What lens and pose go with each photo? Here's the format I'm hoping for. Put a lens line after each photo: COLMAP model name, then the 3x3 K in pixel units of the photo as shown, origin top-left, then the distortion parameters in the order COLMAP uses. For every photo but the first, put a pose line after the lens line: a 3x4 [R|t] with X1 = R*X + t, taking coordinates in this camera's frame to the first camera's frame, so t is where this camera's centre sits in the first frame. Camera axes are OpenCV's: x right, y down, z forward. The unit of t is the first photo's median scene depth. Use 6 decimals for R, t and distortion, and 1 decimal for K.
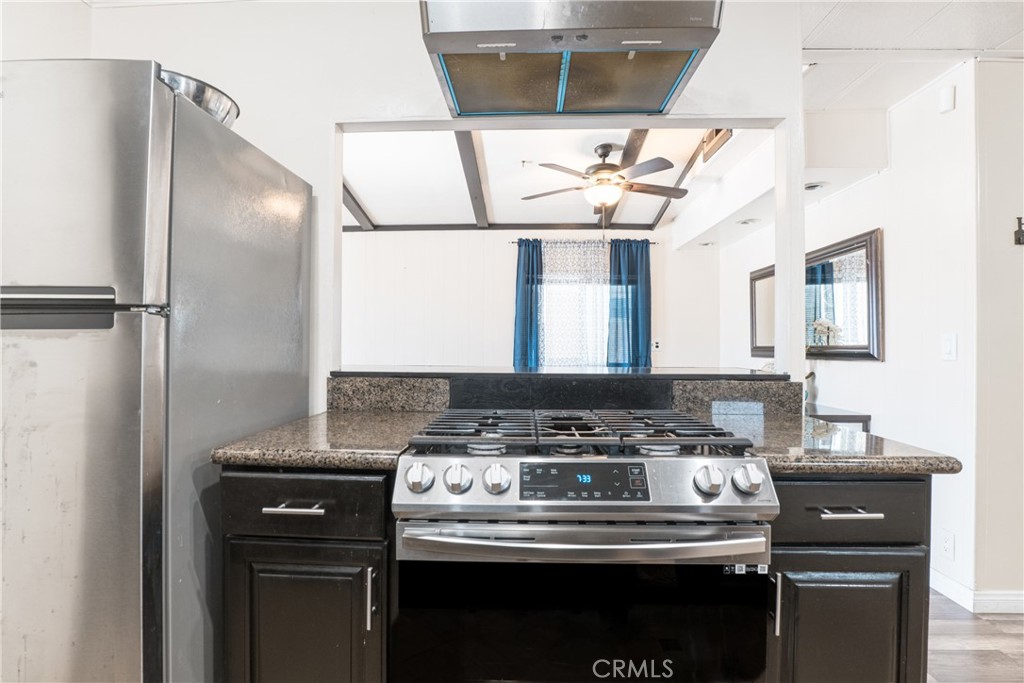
lens RADIAL K [[496.4, 0, 513.3], [0, 496.4, 342.7], [0, 0, 1]] dist [-0.043592, 0.009237]
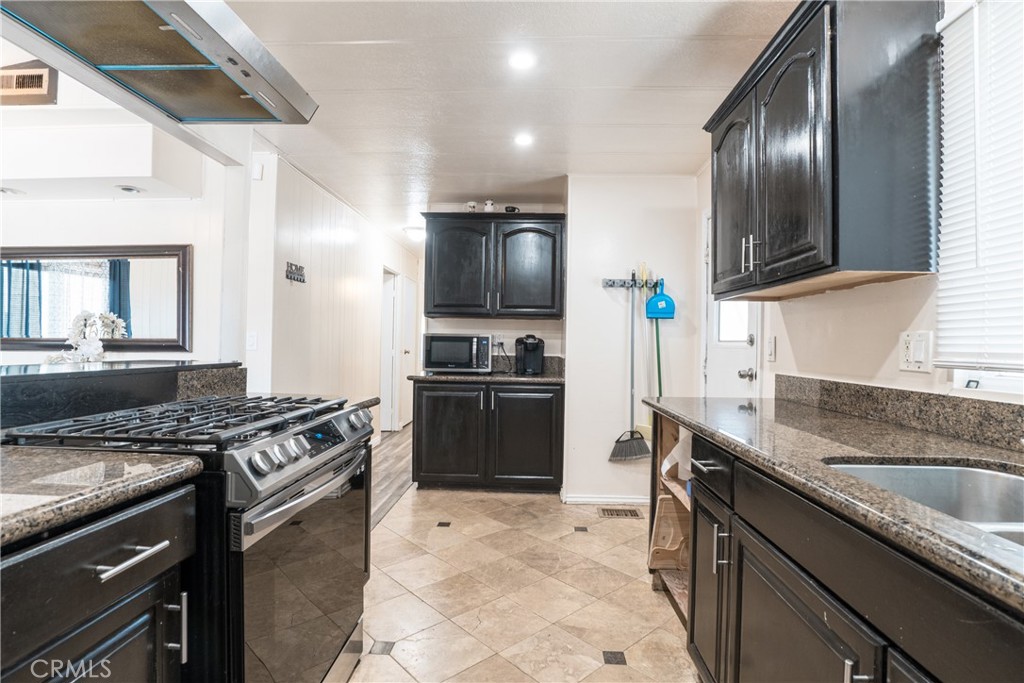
lens RADIAL K [[496.4, 0, 509.1], [0, 496.4, 340.5], [0, 0, 1]] dist [-0.043592, 0.009237]
pose [[0.013047, 0.005024, 0.999902, -0.728547], [-0.019459, 0.999799, -0.004770, -0.001666], [-0.999726, -0.019395, 0.013142, 0.259293]]
